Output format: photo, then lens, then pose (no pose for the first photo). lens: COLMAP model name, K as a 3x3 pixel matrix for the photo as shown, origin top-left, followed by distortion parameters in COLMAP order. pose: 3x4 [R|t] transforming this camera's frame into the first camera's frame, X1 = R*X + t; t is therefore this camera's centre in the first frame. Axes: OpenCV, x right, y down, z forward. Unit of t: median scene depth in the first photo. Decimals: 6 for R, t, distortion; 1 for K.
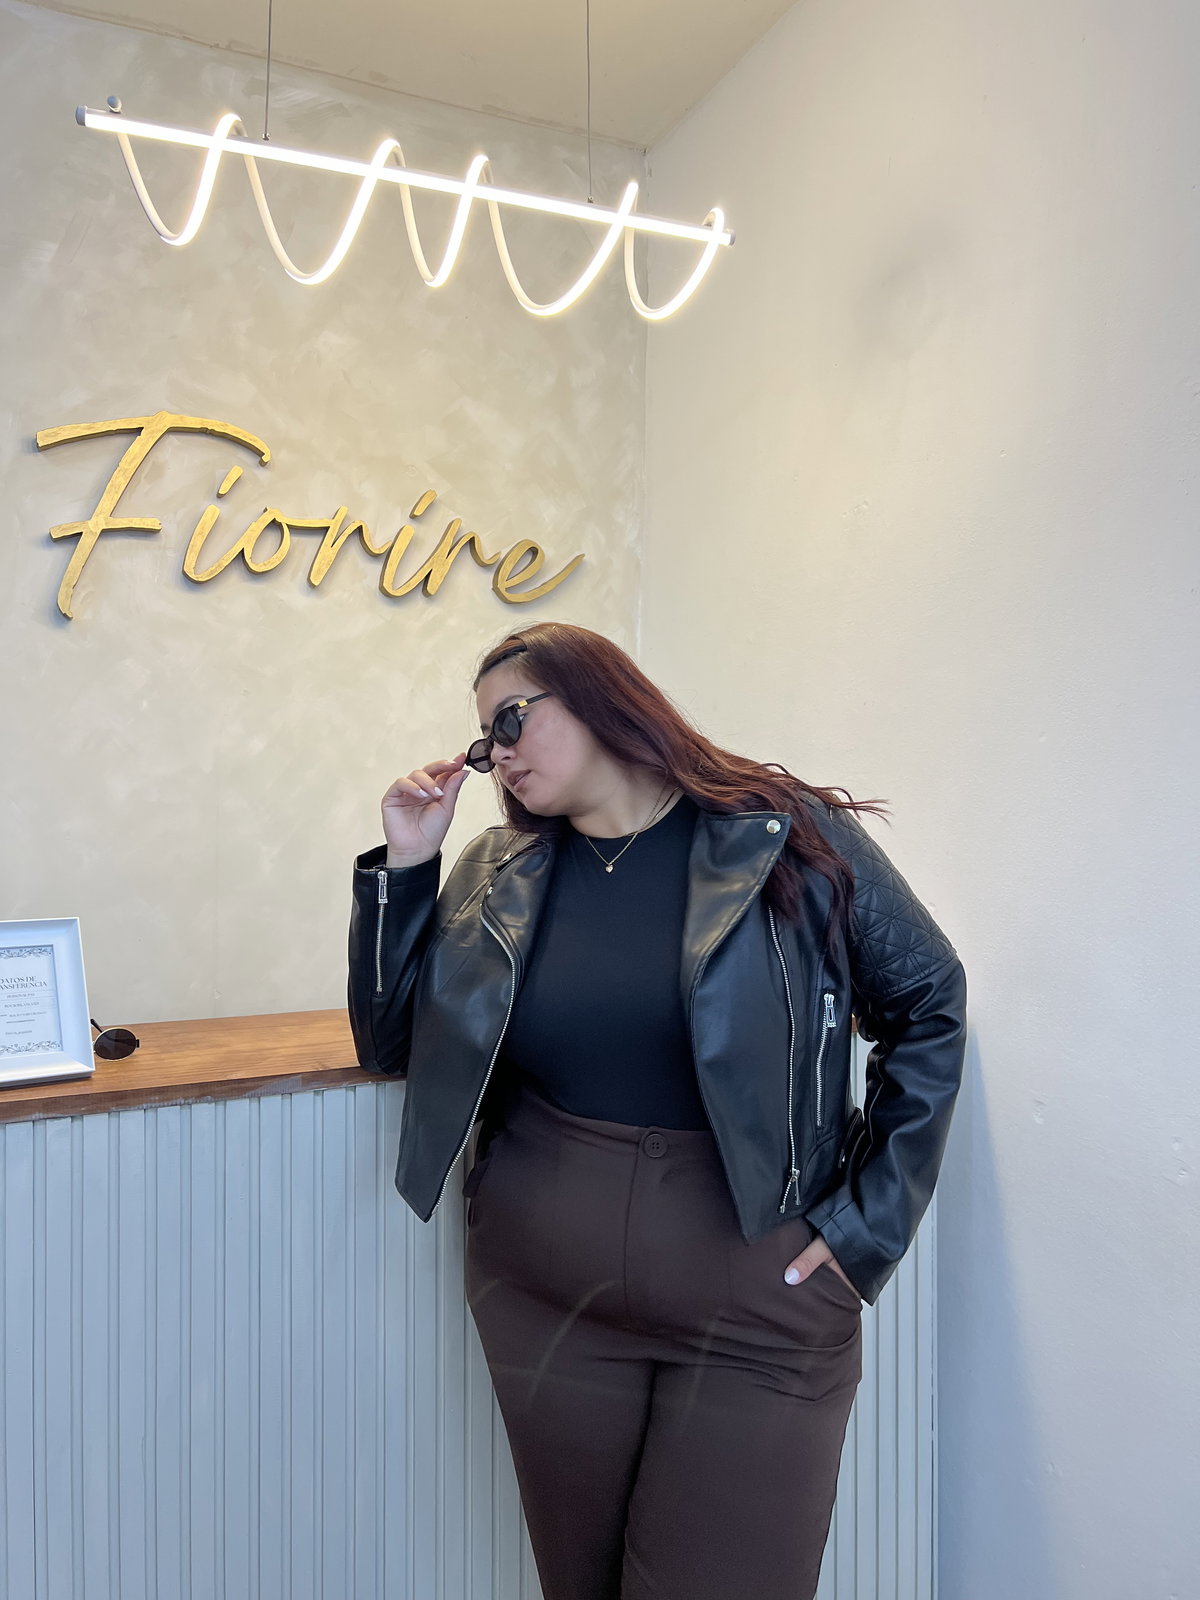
lens RADIAL K [[1211.0, 0, 588.9], [0, 1211.0, 794.9], [0, 0, 1]] dist [0.026927, -0.036988]
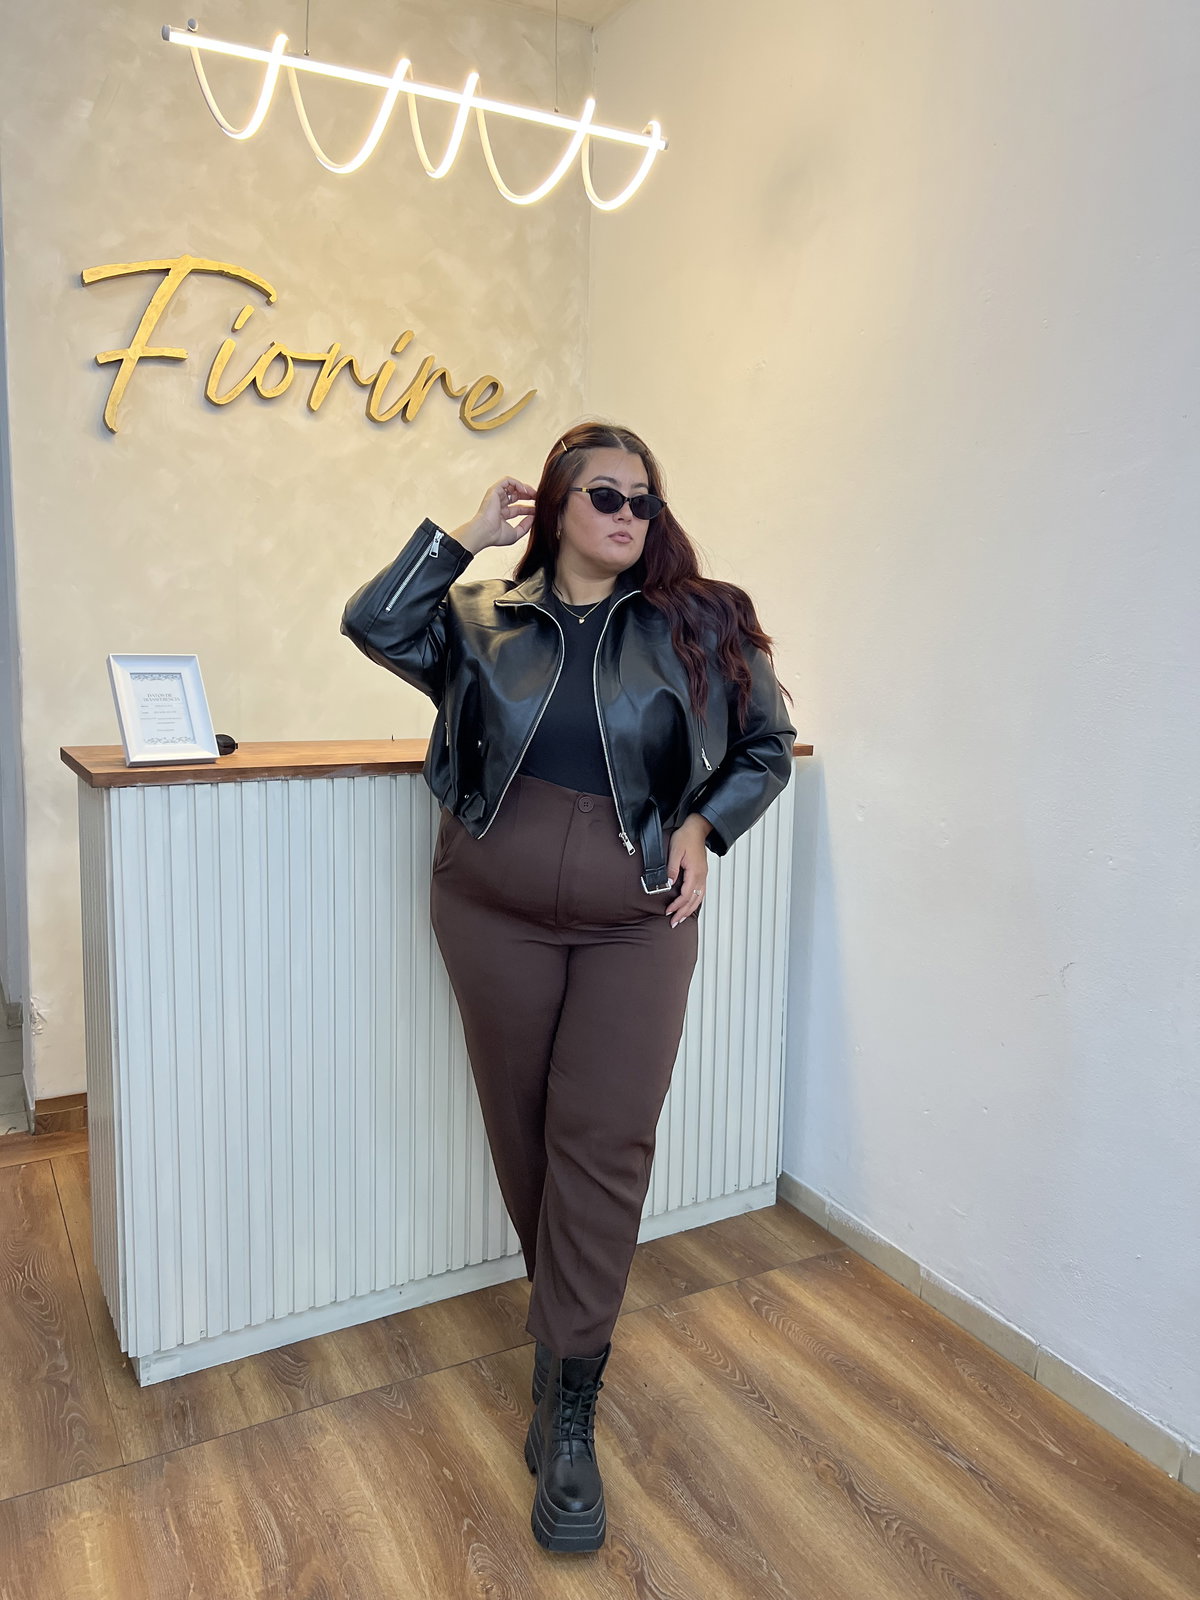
lens RADIAL K [[1211.0, 0, 608.4], [0, 1211.0, 796.1], [0, 0, 1]] dist [0.026927, -0.036988]
pose [[0.996297, 0.007873, 0.085620, -0.036265], [-0.019776, 0.990084, 0.139078, 0.033459], [-0.083676, -0.140256, 0.986573, -0.271975]]
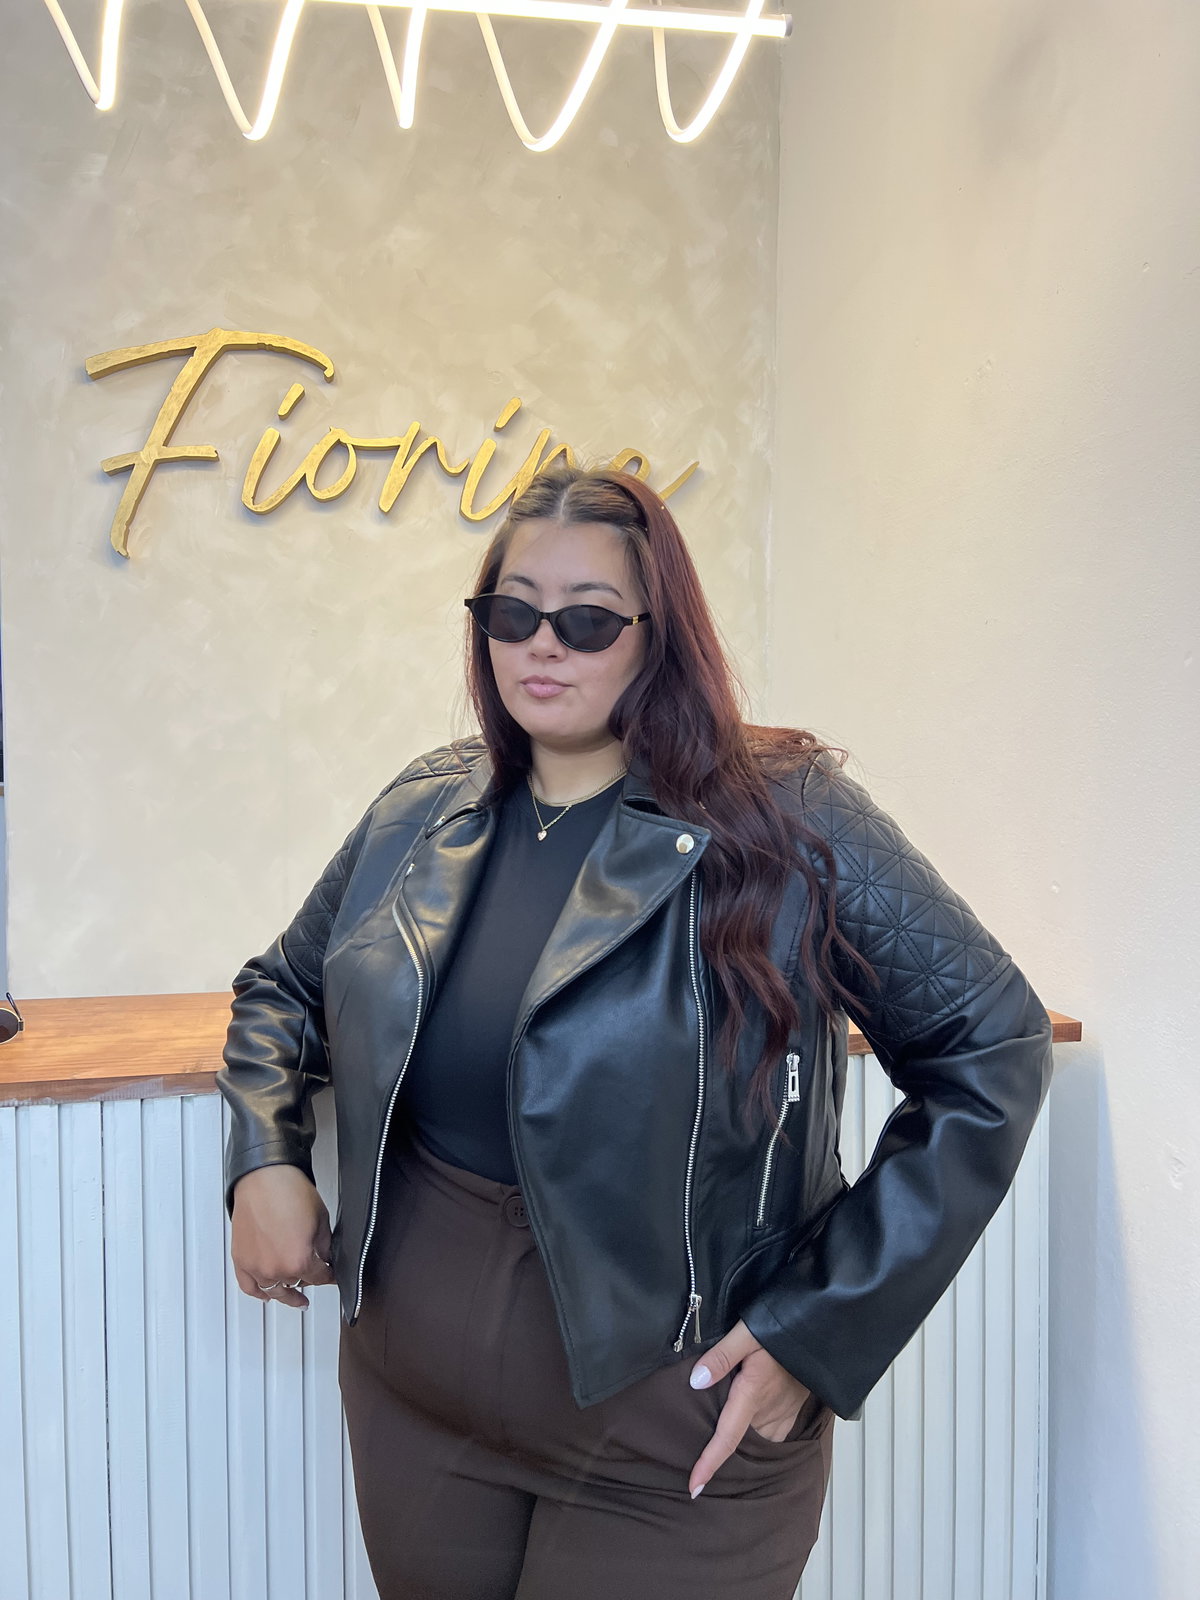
lens RADIAL K [[1211.0, 0, 589.7], [0, 1211.0, 787.3], [0, 0, 1]] dist [0.026927, -0.036988]
pose [[0.971926, 0.005123, -0.235230, 0.140454], [0.003512, 0.999336, 0.036275, 0.001002], [0.235260, -0.036083, 0.971263, 0.150765]]
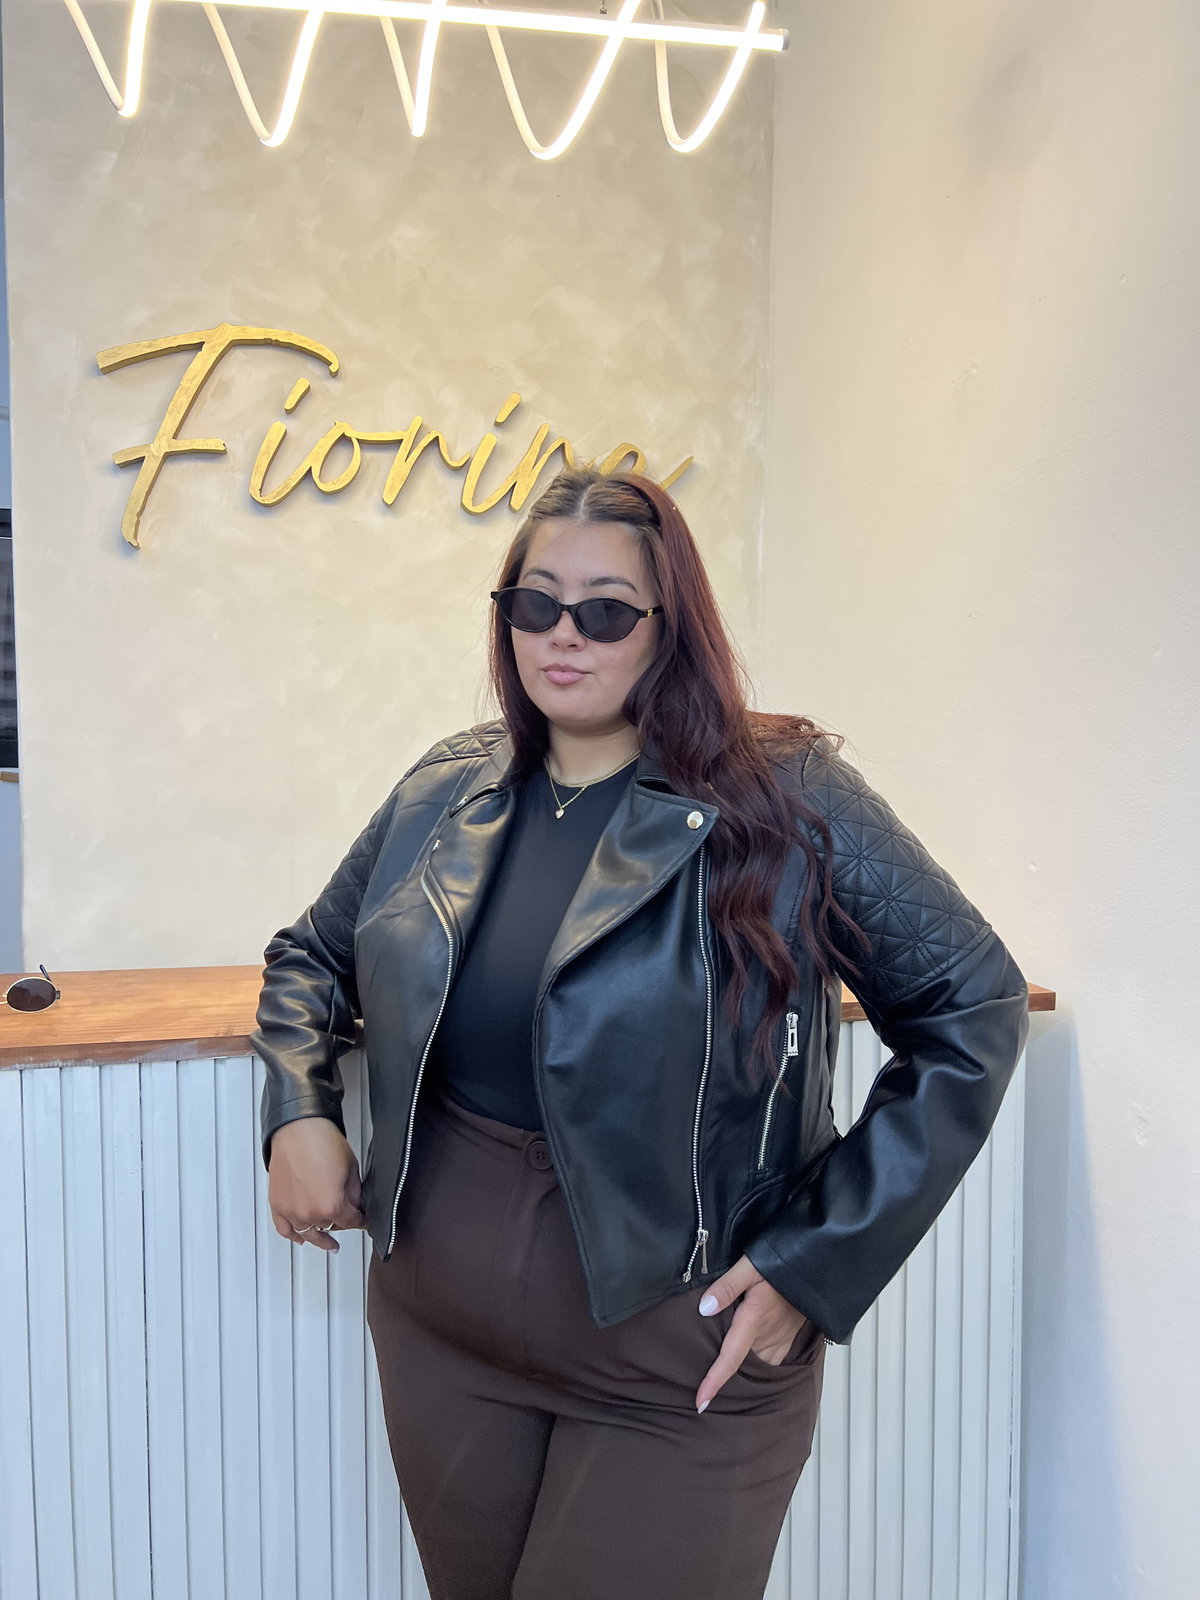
lens RADIAL K [[1211.0, 0, 584.0], [0, 1211.0, 797.3], [0, 0, 1]] dist [0.026927, -0.036988]
pose [[0.973981, 0.012161, -0.226302, 0.137285], [0.000006, 0.998558, 0.053684, 0.002517], [0.226628, -0.052289, 0.972577, 0.118222]]
